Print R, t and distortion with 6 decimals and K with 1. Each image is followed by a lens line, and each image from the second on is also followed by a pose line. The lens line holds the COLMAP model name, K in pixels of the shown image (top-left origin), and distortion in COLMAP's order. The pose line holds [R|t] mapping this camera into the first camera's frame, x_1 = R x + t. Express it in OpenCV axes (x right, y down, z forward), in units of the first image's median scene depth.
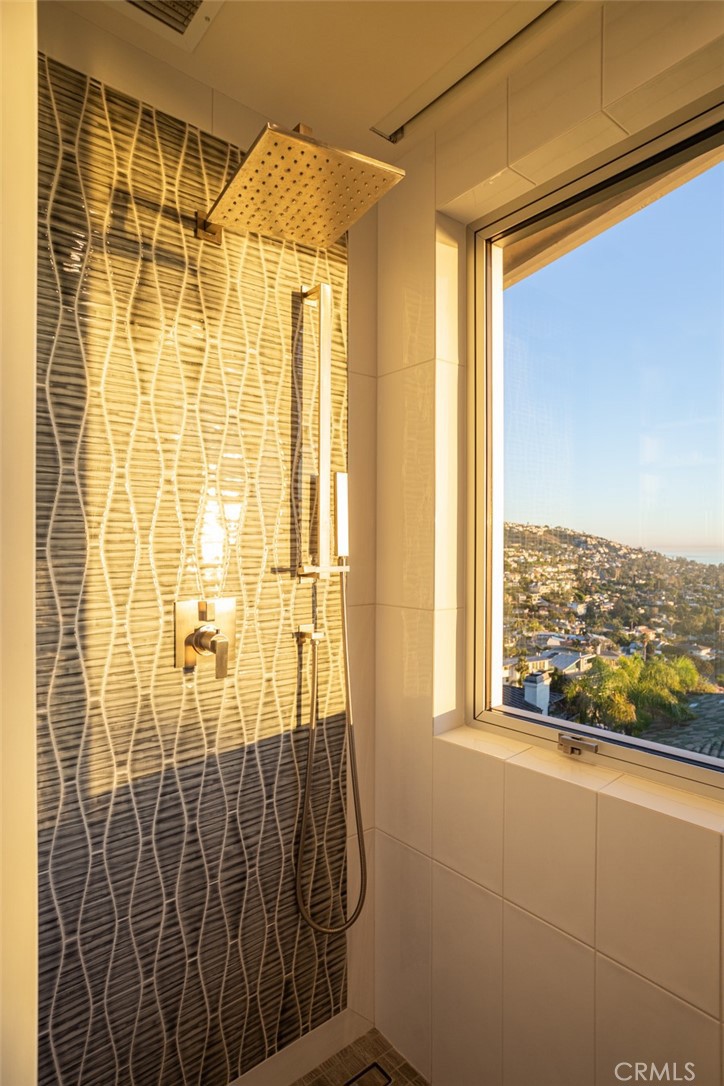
lens RADIAL K [[607.5, 0, 359.4], [0, 607.5, 547.8], [0, 0, 1]] dist [-0.006030, -0.000543]
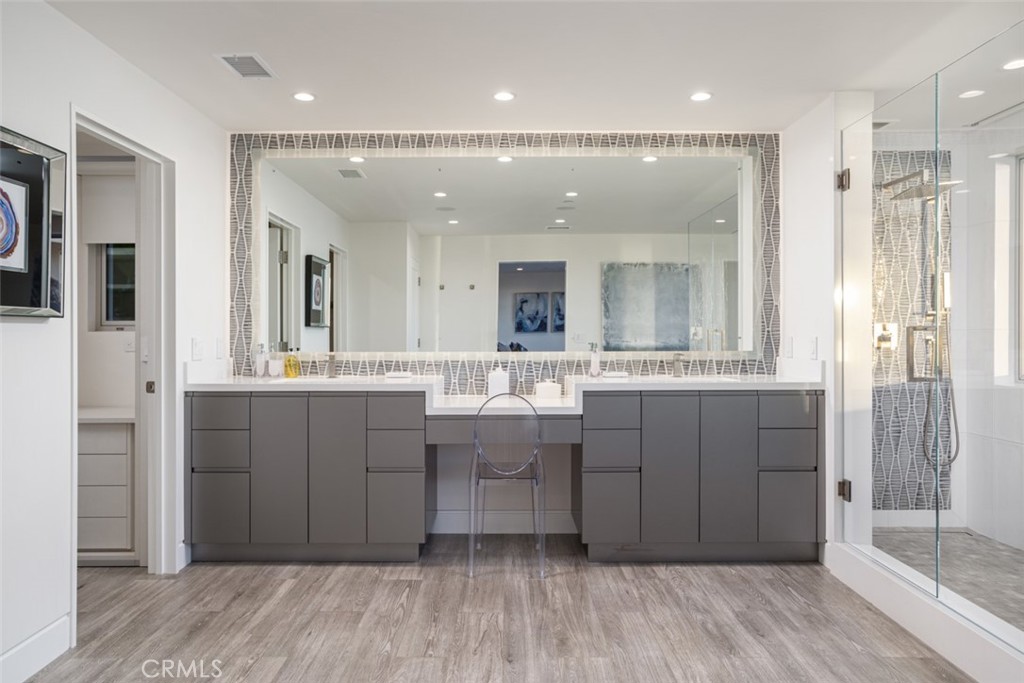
lens RADIAL K [[613.9, 0, 509.0], [0, 613.9, 338.9], [0, 0, 1]] dist [-0.007650, -0.001265]
pose [[0.767937, 0.000055, -0.640526, 0.062097], [0.002164, 0.999994, 0.002681, 0.042379], [0.640522, -0.003445, 0.767932, -0.646951]]
